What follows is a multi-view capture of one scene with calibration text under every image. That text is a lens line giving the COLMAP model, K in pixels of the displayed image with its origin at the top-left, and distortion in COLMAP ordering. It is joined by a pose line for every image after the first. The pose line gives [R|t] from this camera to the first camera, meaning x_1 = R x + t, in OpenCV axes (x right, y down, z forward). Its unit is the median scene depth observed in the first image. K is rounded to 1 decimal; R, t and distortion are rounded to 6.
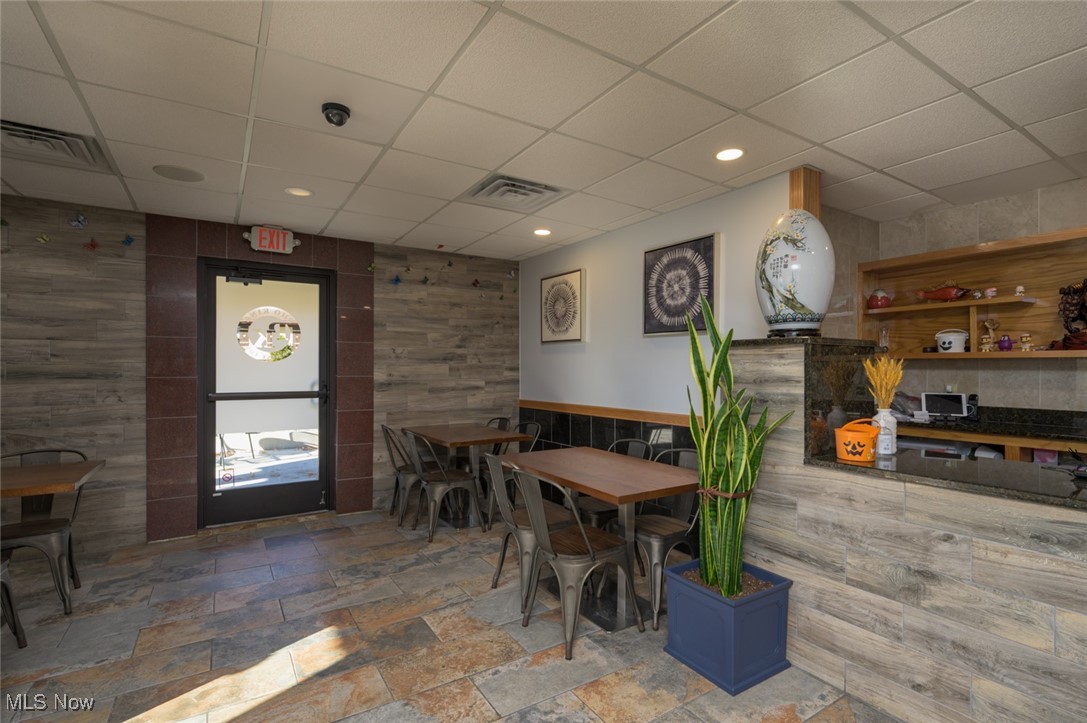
lens RADIAL K [[521.3, 0, 550.2], [0, 521.3, 365.6], [0, 0, 1]] dist [0.005976, 0.000538]
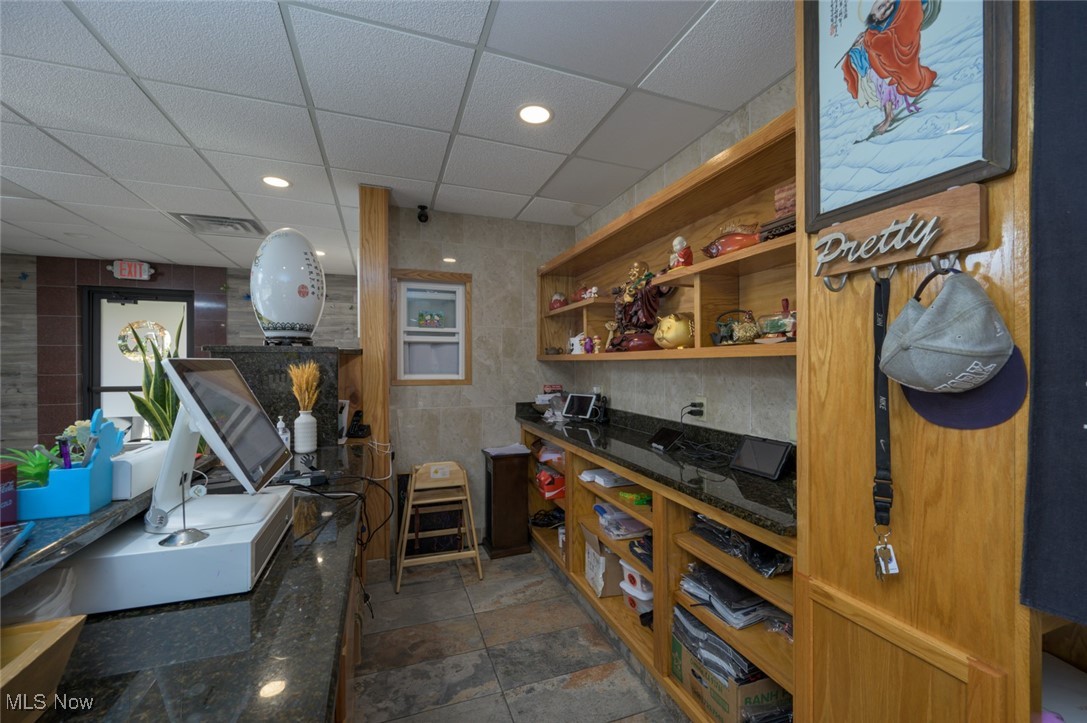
lens RADIAL K [[436.9, 0, 551.8], [0, 436.9, 361.8], [0, 0, 1]] dist [-0.002511, 0.000674]
pose [[0.978895, -0.002564, -0.204346, 0.804911], [0.003795, 0.999977, 0.005636, -0.013872], [0.204327, -0.006292, 0.978882, 0.156727]]
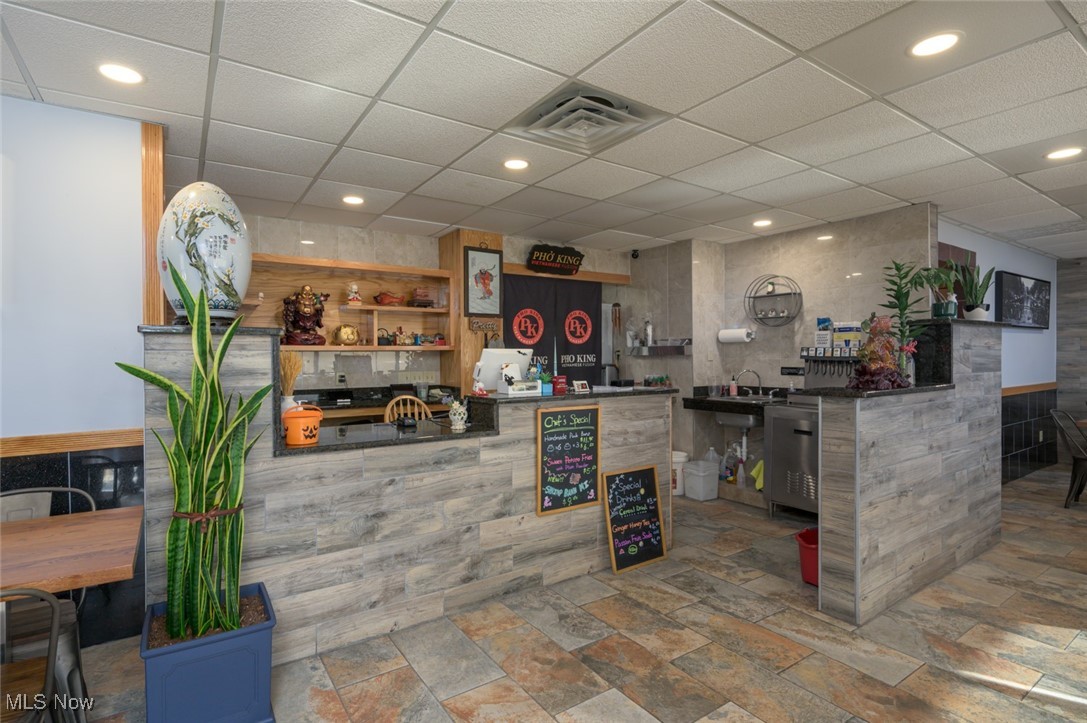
lens RADIAL K [[521.3, 0, 548.7], [0, 521.3, 356.3], [0, 0, 1]] dist [0.005976, 0.000538]
pose [[-0.016542, -0.000750, 0.999863, -0.296724], [0.000255, 1.000000, 0.000754, -0.001477], [-0.999863, 0.000267, -0.016542, 0.289937]]
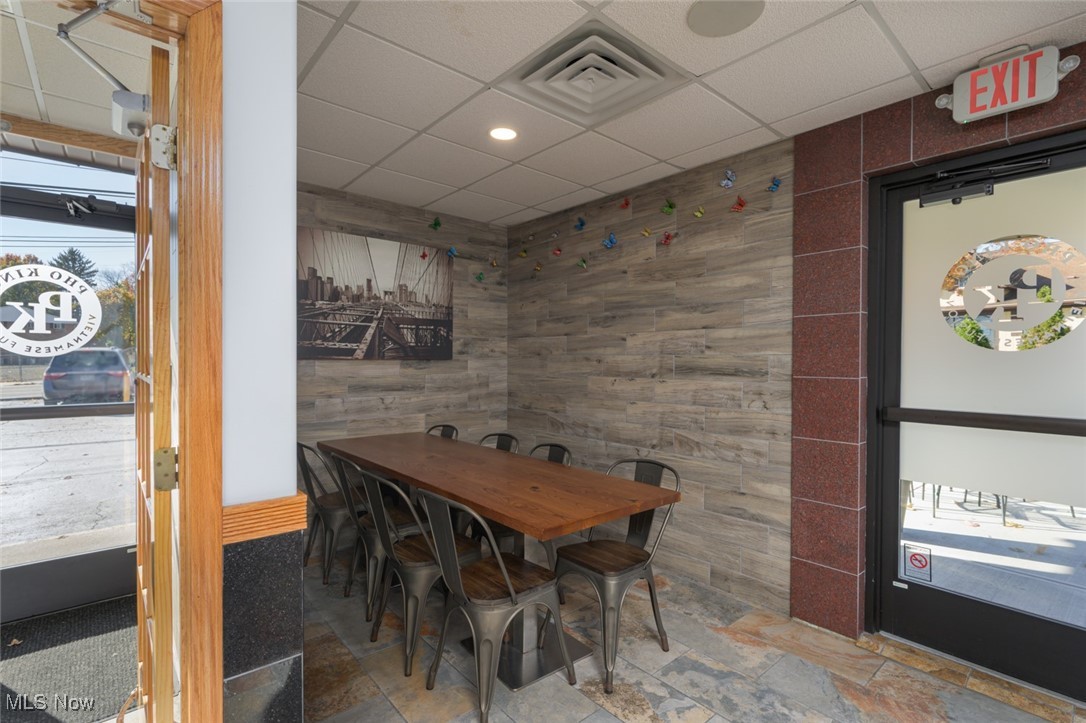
lens RADIAL K [[520.8, 0, 550.7], [0, 520.8, 366.2], [0, 0, 1]] dist [0.005976, 0.000538]
pose [[0.159160, 0.012933, -0.987168, -0.150538], [0.001698, 0.999909, 0.013374, -0.000655], [0.987251, -0.003804, 0.159123, 0.589818]]
